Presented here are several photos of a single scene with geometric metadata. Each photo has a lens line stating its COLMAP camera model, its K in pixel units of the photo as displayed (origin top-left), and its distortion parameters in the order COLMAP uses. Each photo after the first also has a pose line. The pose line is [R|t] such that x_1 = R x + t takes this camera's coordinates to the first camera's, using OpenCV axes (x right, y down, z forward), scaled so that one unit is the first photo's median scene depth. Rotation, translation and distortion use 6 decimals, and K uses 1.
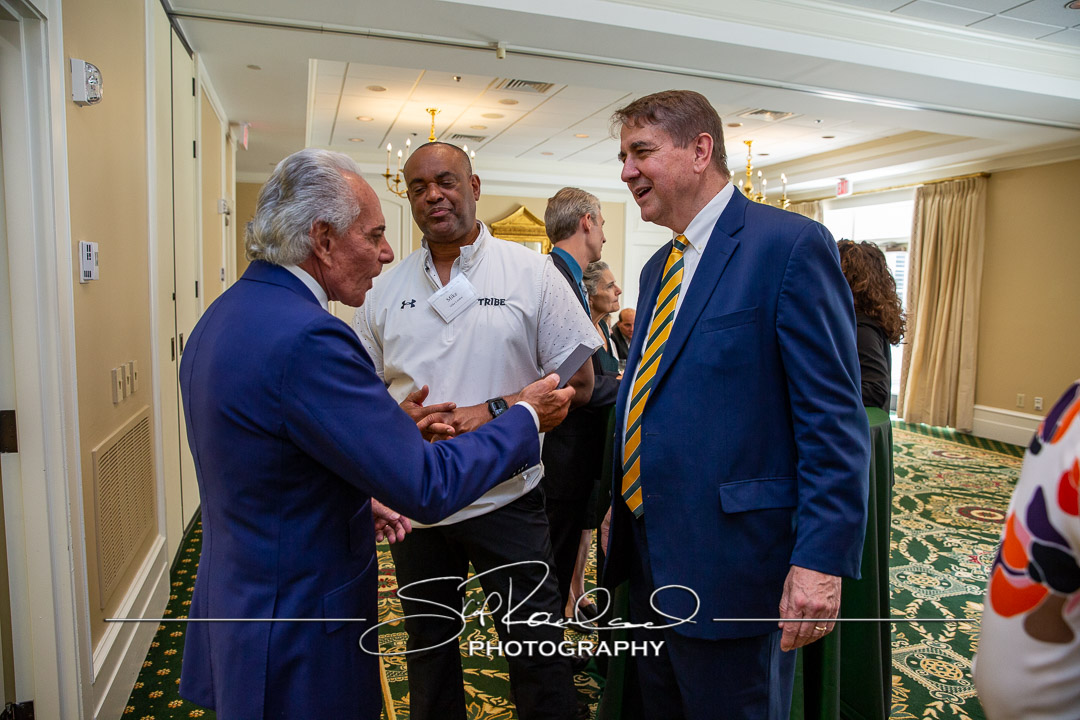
lens RADIAL K [[731.3, 0, 546.2], [0, 731.3, 354.4], [0, 0, 1]] dist [-0.110893, 0.098731]
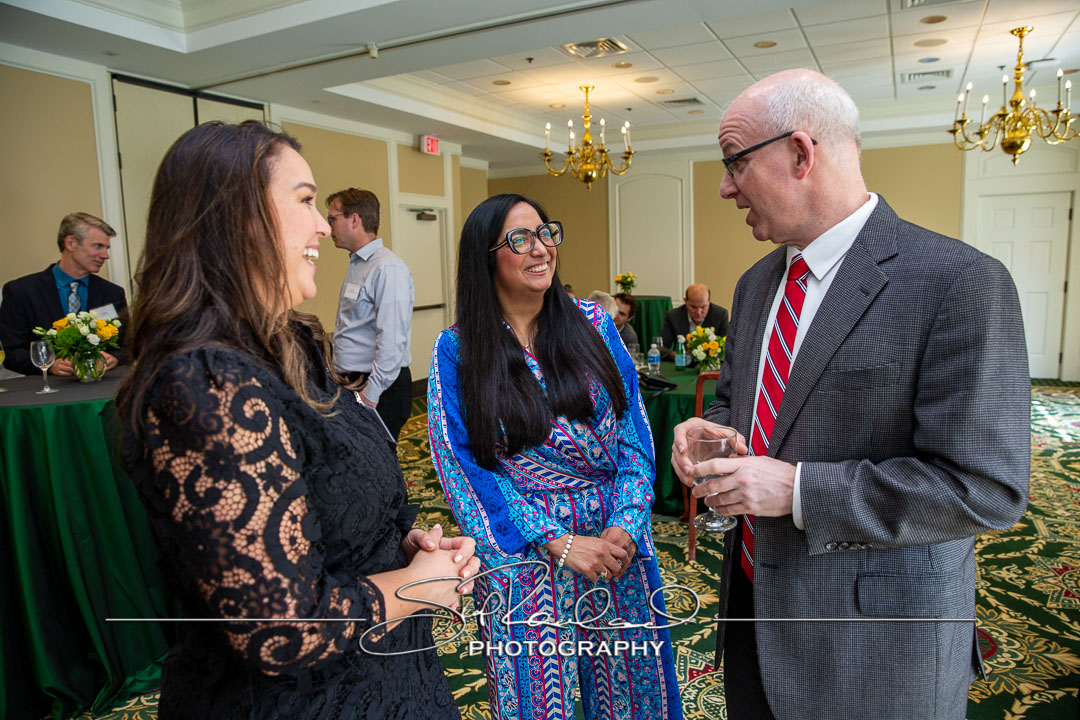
lens RADIAL K [[731.3, 0, 546.2], [0, 731.3, 354.4], [0, 0, 1]] dist [-0.110893, 0.098731]
pose [[0.702453, 0.054773, -0.709620, 0.808020], [-0.028211, 0.998394, 0.049137, -0.023637], [0.711171, -0.014497, 0.702869, 0.373085]]
